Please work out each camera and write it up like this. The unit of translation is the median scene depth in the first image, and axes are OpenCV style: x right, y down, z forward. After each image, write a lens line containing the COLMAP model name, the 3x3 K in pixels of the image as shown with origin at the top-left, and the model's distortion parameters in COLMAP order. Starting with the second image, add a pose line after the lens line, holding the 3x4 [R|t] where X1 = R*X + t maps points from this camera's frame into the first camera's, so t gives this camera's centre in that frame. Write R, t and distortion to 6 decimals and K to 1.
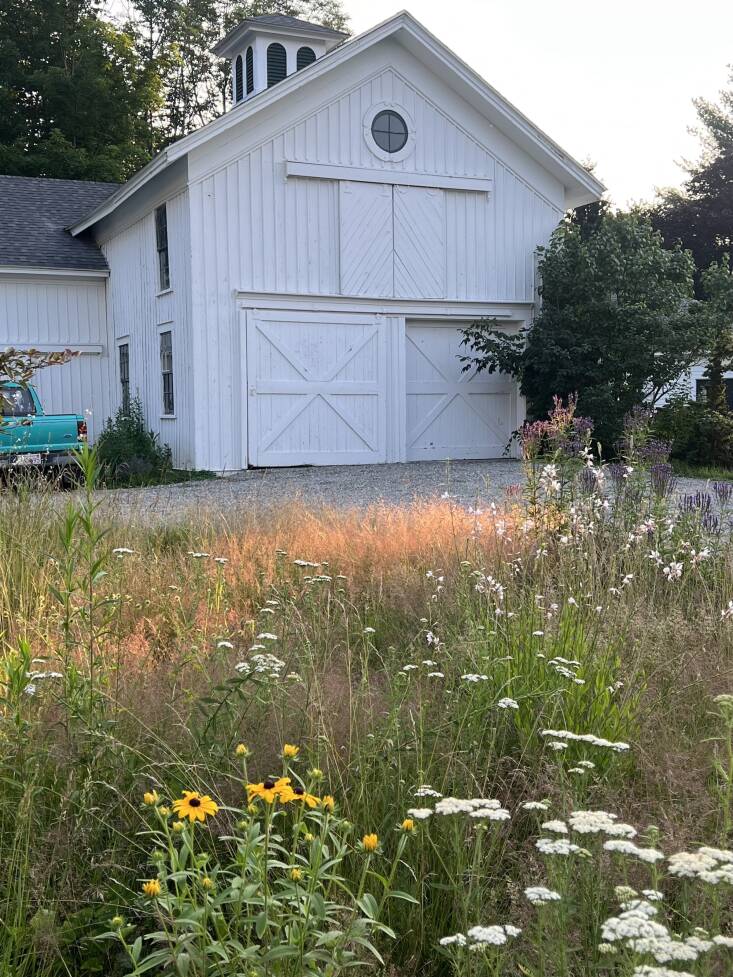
lens RADIAL K [[1168.2, 0, 367.2], [0, 1168.2, 486.3], [0, 0, 1]] dist [0.035763, 0.000000]
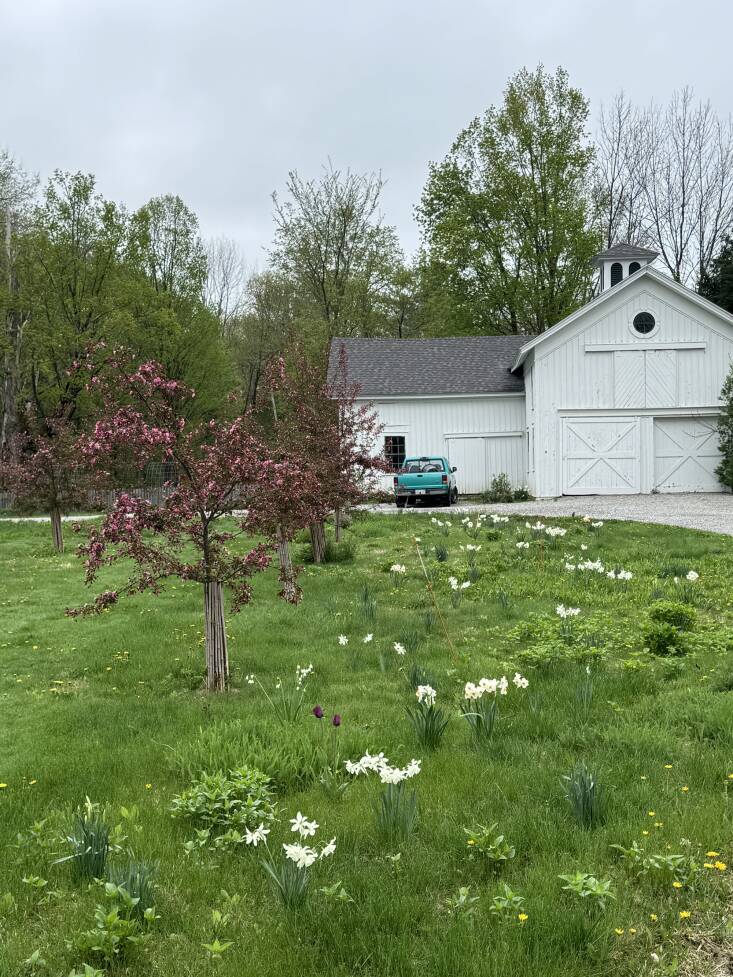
lens RADIAL K [[1343.2, 0, 366.8], [0, 1343.2, 488.4], [0, 0, 1]] dist [0.046545, 0.000000]
pose [[0.882630, 0.000881, -0.470068, 0.659768], [-0.023121, 0.998869, -0.041542, 0.074189], [0.469500, 0.047535, 0.881652, -1.166881]]
